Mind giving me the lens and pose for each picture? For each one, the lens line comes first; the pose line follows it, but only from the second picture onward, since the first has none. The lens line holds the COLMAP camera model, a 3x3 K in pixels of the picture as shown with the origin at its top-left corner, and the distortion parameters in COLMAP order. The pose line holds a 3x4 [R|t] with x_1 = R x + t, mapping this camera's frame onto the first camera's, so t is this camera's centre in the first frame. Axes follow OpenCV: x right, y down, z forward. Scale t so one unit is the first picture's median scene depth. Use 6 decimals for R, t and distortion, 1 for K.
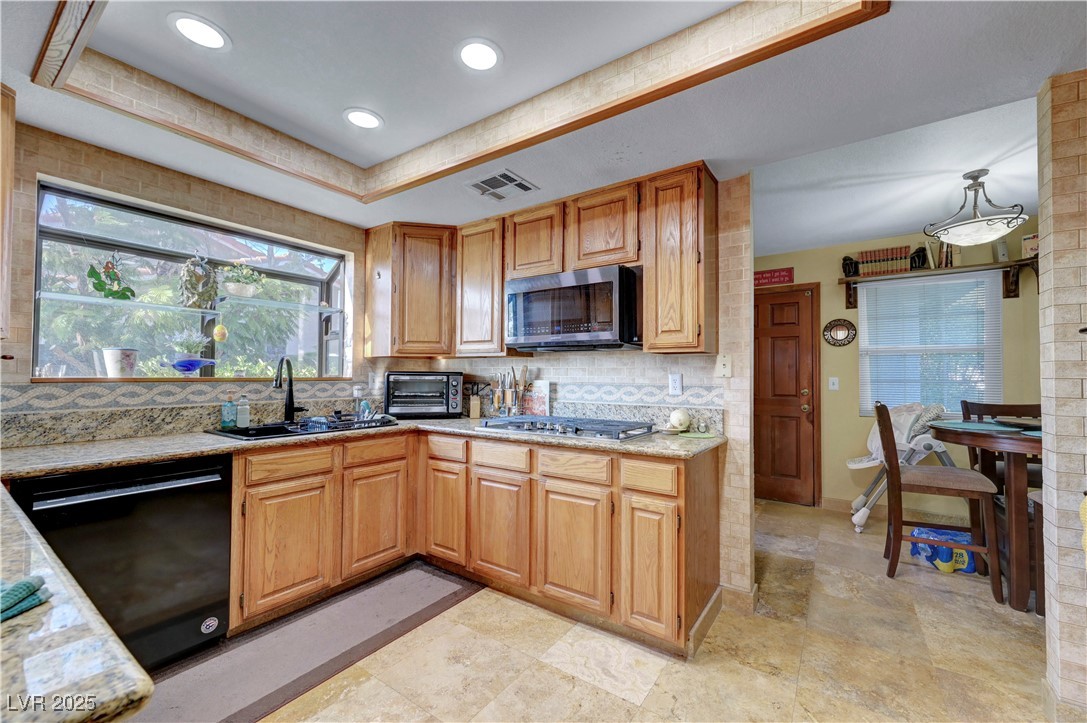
lens RADIAL K [[436.2, 0, 553.8], [0, 436.2, 368.4], [0, 0, 1]] dist [0.003382, 0.000461]
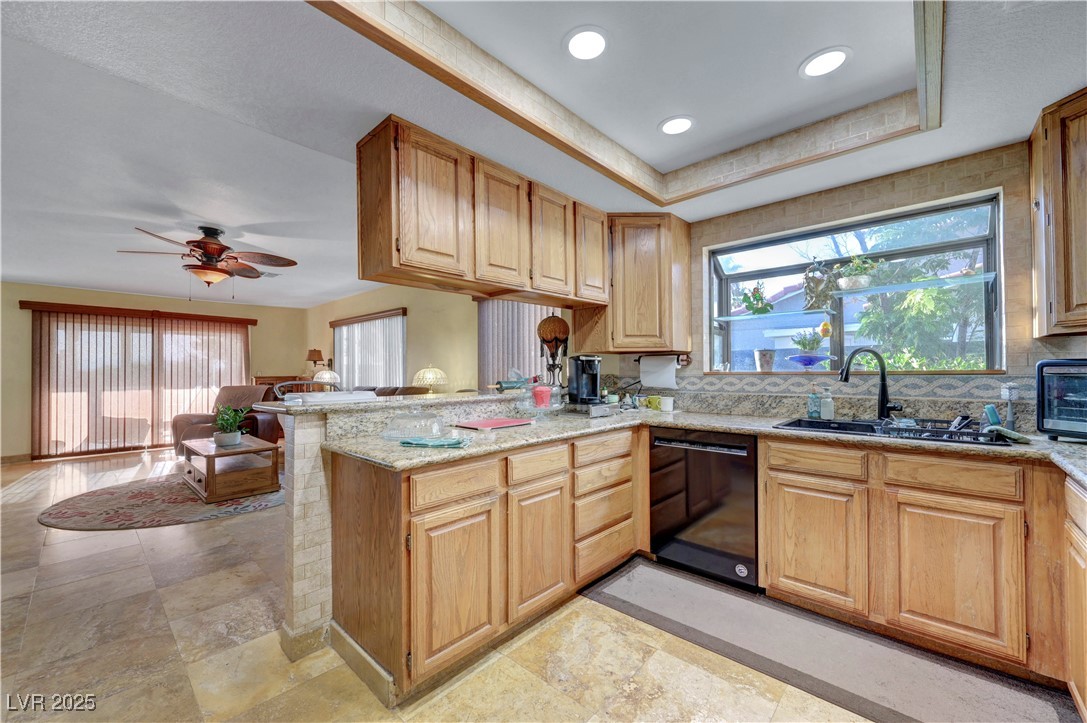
lens RADIAL K [[436.2, 0, 545.1], [0, 436.2, 366.7], [0, 0, 1]] dist [0.003382, 0.000461]
pose [[-0.150389, -0.011805, -0.988556, 0.389000], [0.027190, 0.999501, -0.016072, 0.008894], [0.988253, -0.029295, -0.149993, 0.477267]]
